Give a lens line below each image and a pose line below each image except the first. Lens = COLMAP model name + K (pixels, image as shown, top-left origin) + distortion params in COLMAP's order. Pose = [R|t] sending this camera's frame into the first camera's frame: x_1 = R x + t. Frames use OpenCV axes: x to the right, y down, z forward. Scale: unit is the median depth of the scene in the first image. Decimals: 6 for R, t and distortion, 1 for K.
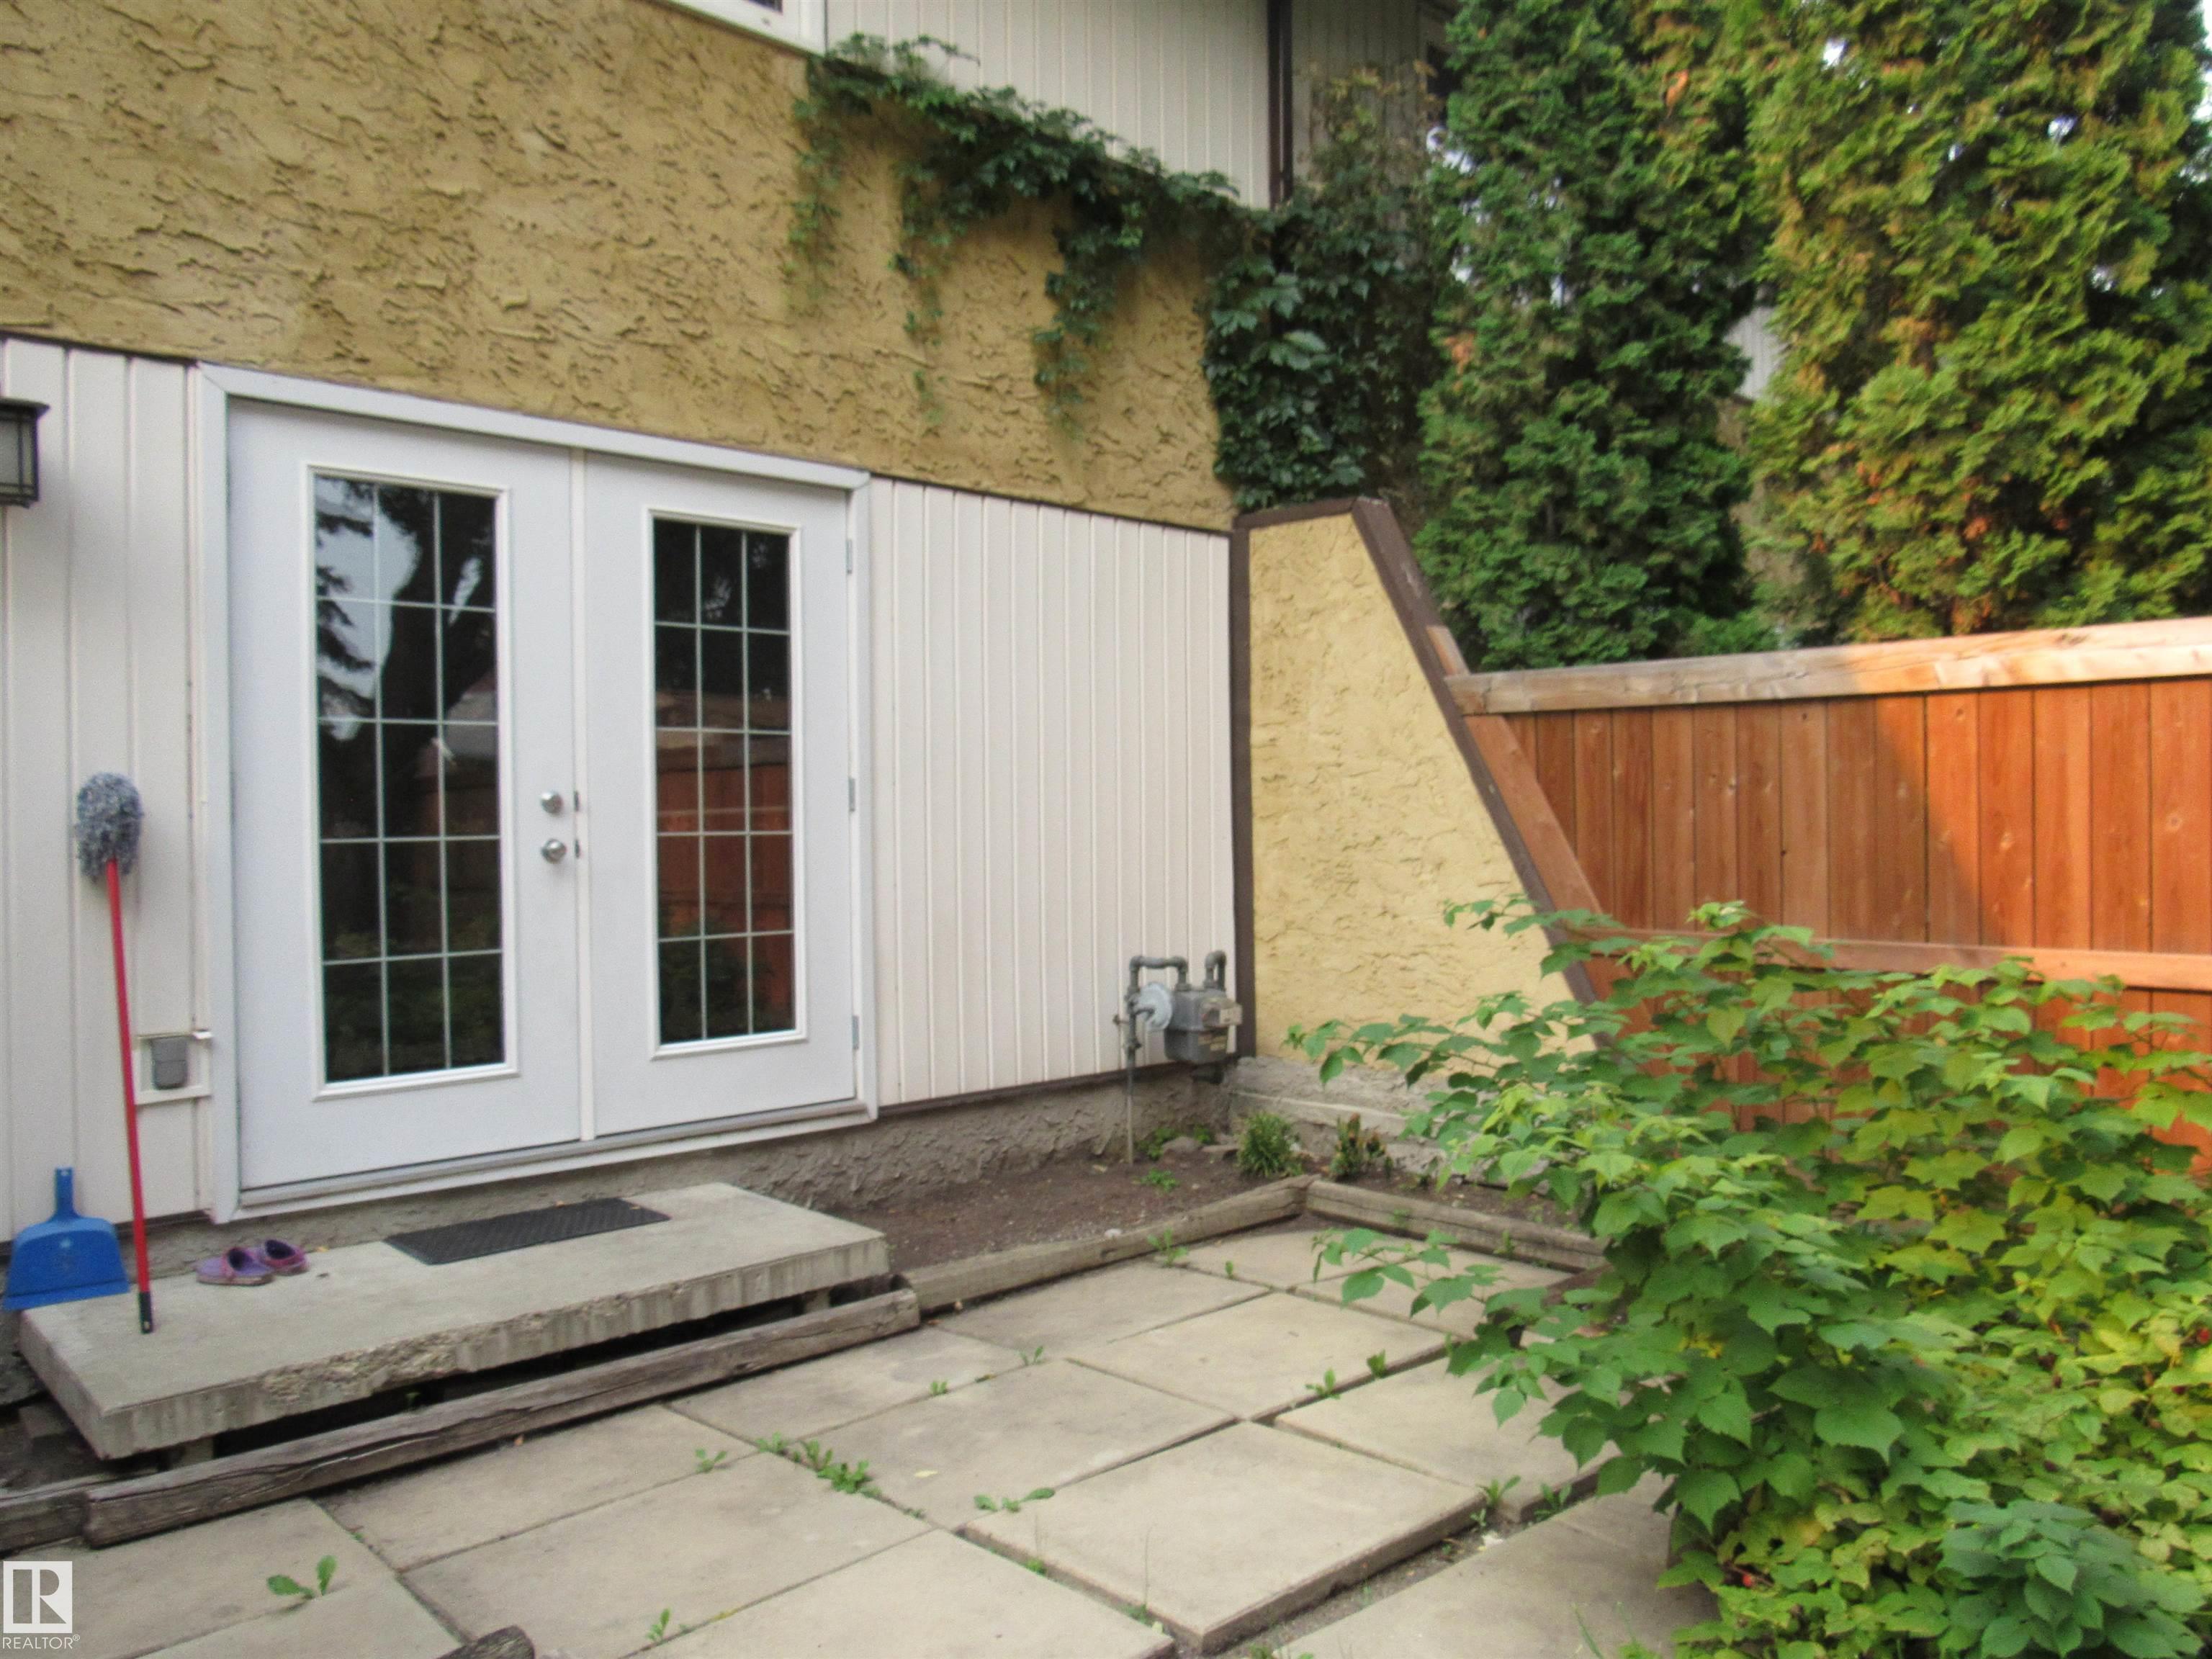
lens RADIAL K [[1611.6, 0, 1106.0], [0, 1611.6, 829.5], [0, 0, 1]] dist [-0.029809, 0.028780]
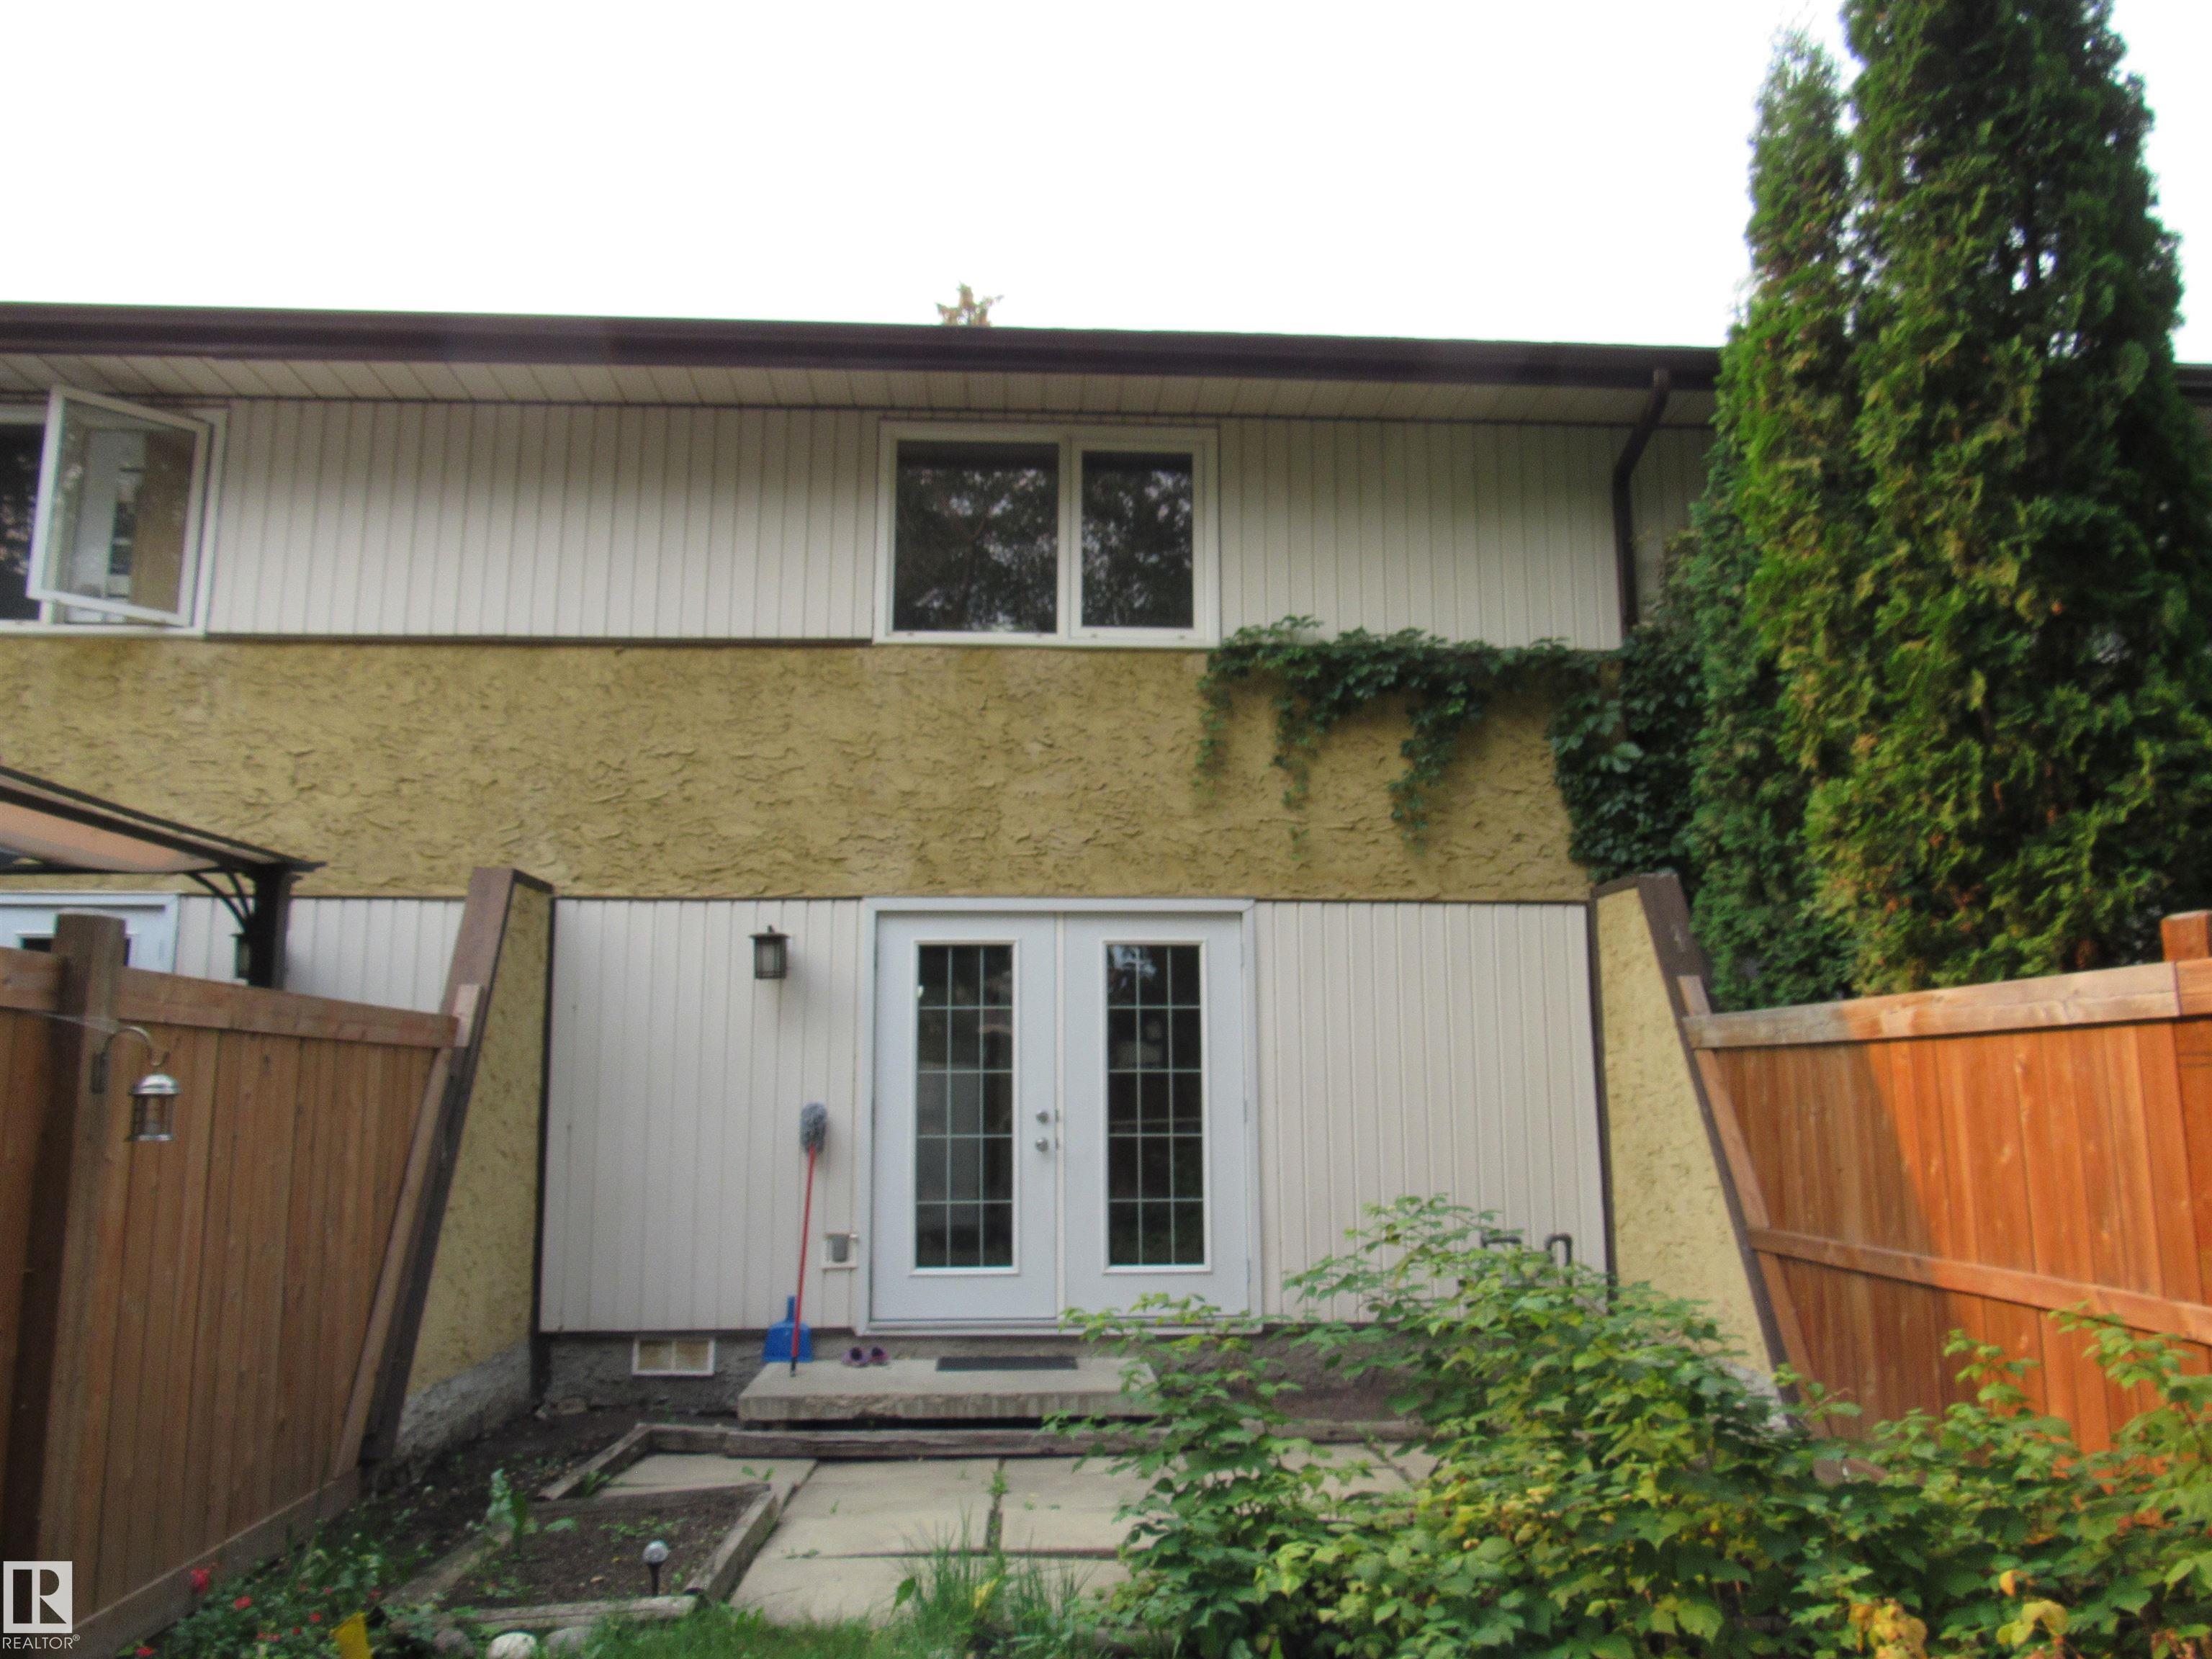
lens RADIAL K [[1611.6, 0, 1106.0], [0, 1611.6, 829.5], [0, 0, 1]] dist [-0.029809, 0.028780]
pose [[0.765462, -0.097562, -0.636043, 0.765436], [-0.009299, 0.986659, -0.162533, -0.036206], [0.643414, 0.130327, 0.754343, -0.281673]]
